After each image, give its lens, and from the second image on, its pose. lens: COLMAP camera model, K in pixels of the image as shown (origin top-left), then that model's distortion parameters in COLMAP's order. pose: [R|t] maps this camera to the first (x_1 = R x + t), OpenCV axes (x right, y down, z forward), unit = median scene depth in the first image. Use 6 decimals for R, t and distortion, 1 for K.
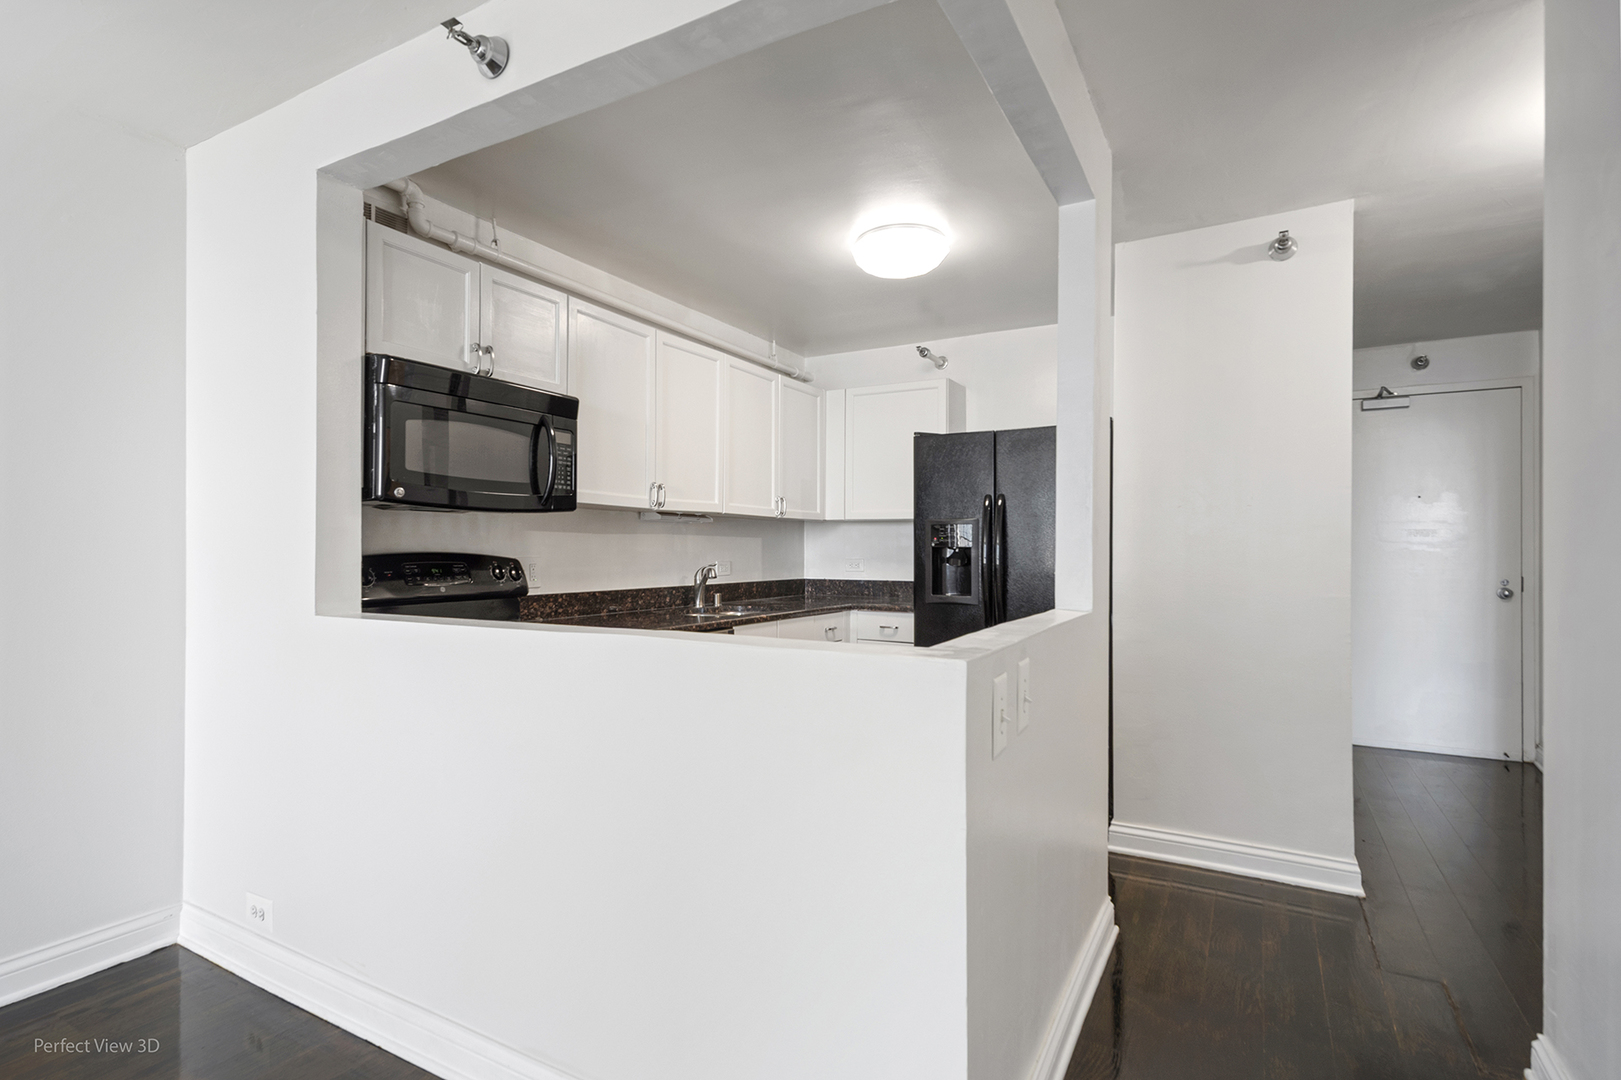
lens RADIAL K [[833.2, 0, 806.0], [0, 833.2, 543.0], [0, 0, 1]] dist [0.023717, -0.001422]
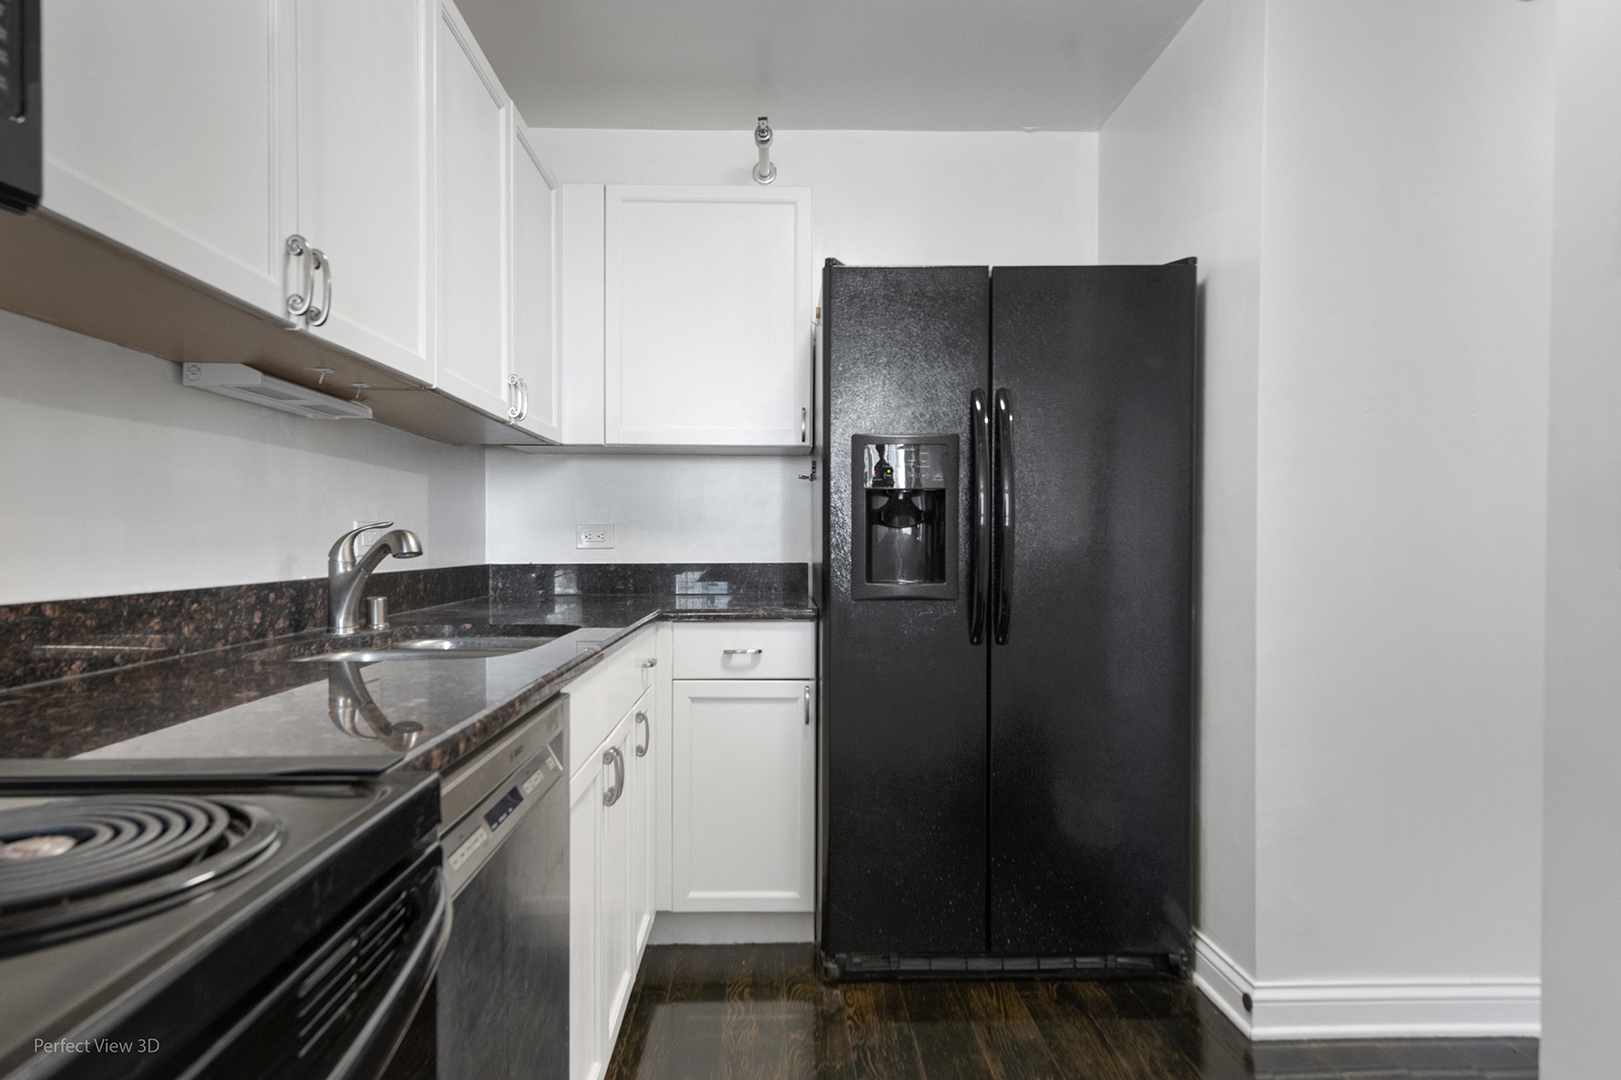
lens RADIAL K [[946.0, 0, 809.7], [0, 946.0, 540.1], [0, 0, 1]] dist [0.000769, 0.000442]
pose [[0.848217, -0.004275, 0.529631, -0.177205], [0.000433, 0.999973, 0.007378, 0.030550], [-0.529648, -0.006028, 0.848196, 0.517599]]
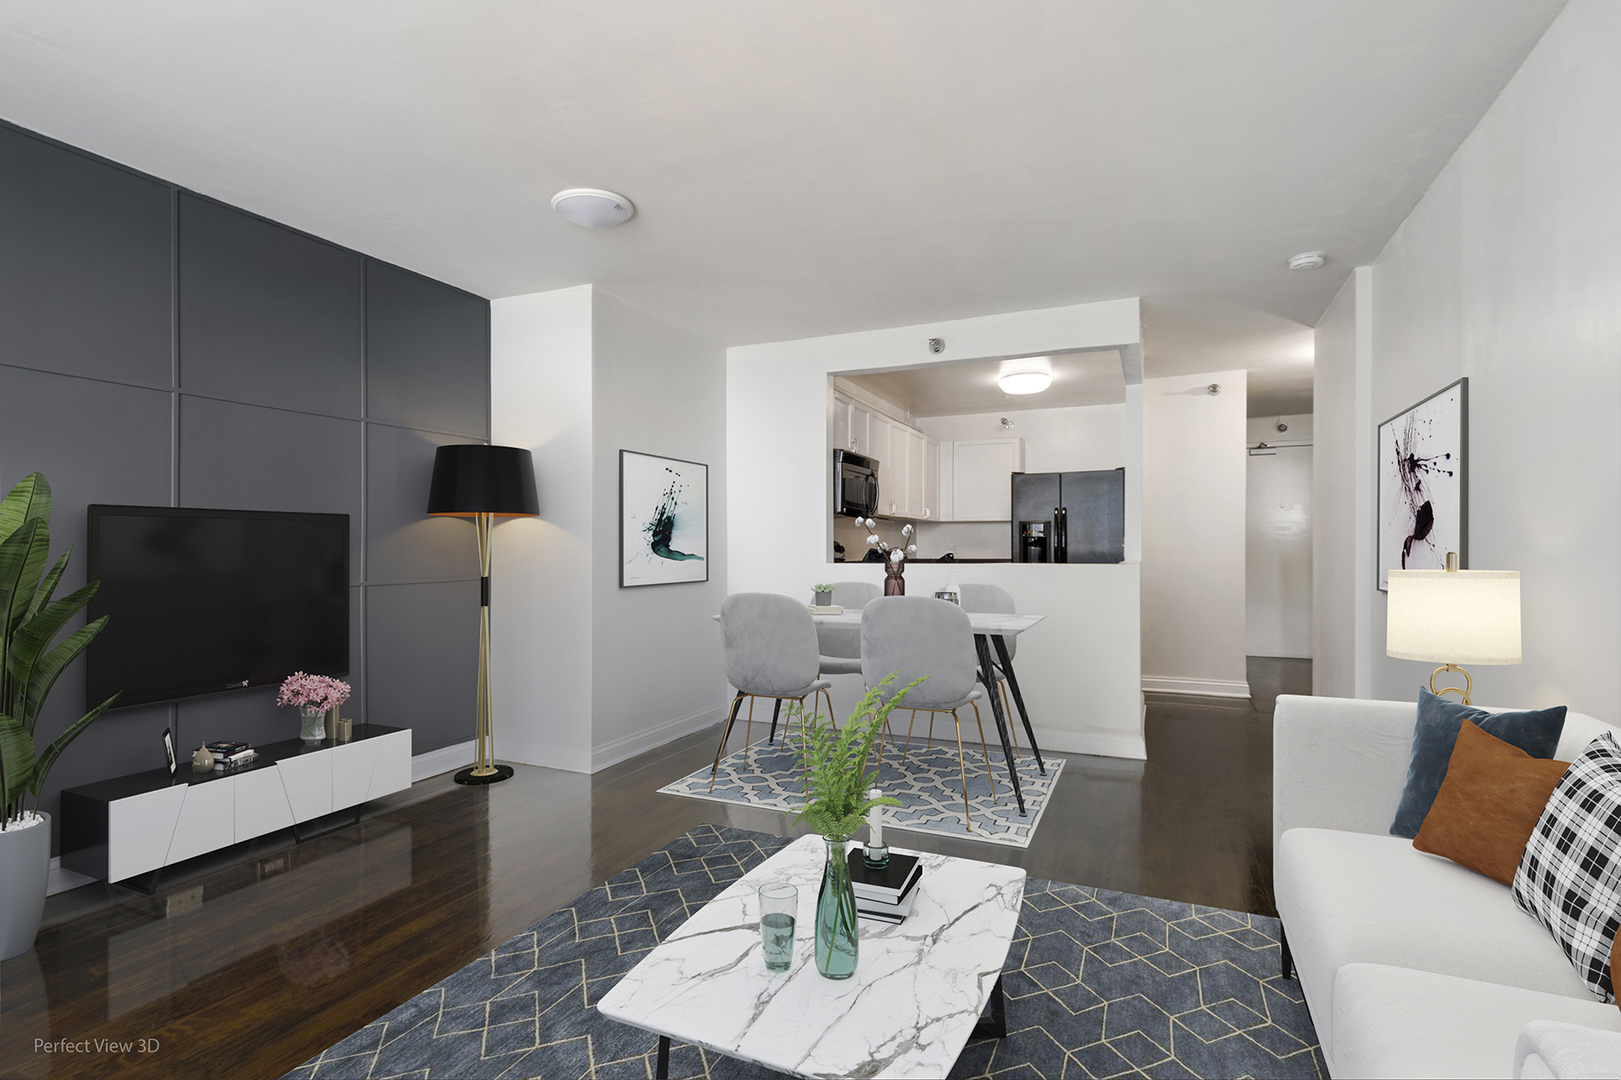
lens RADIAL K [[833.2, 0, 814.5], [0, 833.2, 542.7], [0, 0, 1]] dist [0.023717, -0.001422]
pose [[0.994498, -0.001920, 0.104742, -0.471971], [0.001501, 0.999991, 0.004082, 0.009643], [-0.104749, -0.003902, 0.994491, -0.713257]]
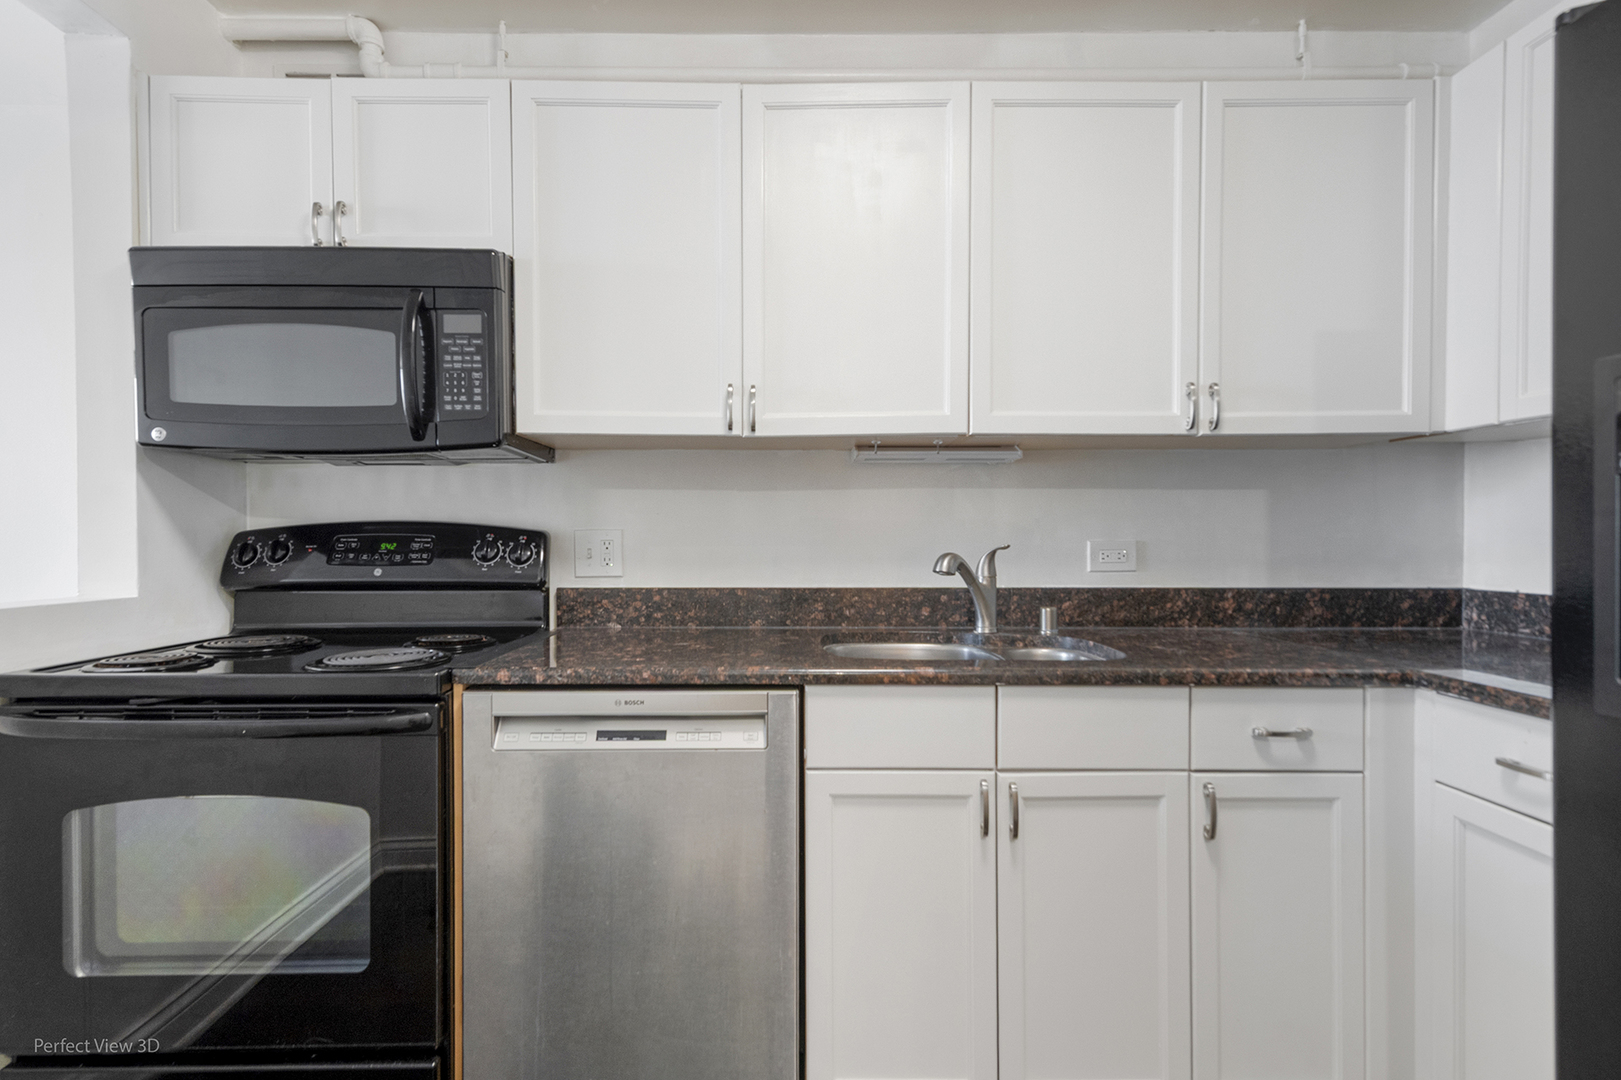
lens RADIAL K [[796.7, 0, 803.5], [0, 796.7, 542.3], [0, 0, 1]] dist [0.019064, -0.001755]
pose [[0.484995, 0.002468, -0.874514, 0.232995], [0.008079, 0.999941, 0.007302, 0.019454], [0.874480, -0.010606, 0.484946, 0.679056]]
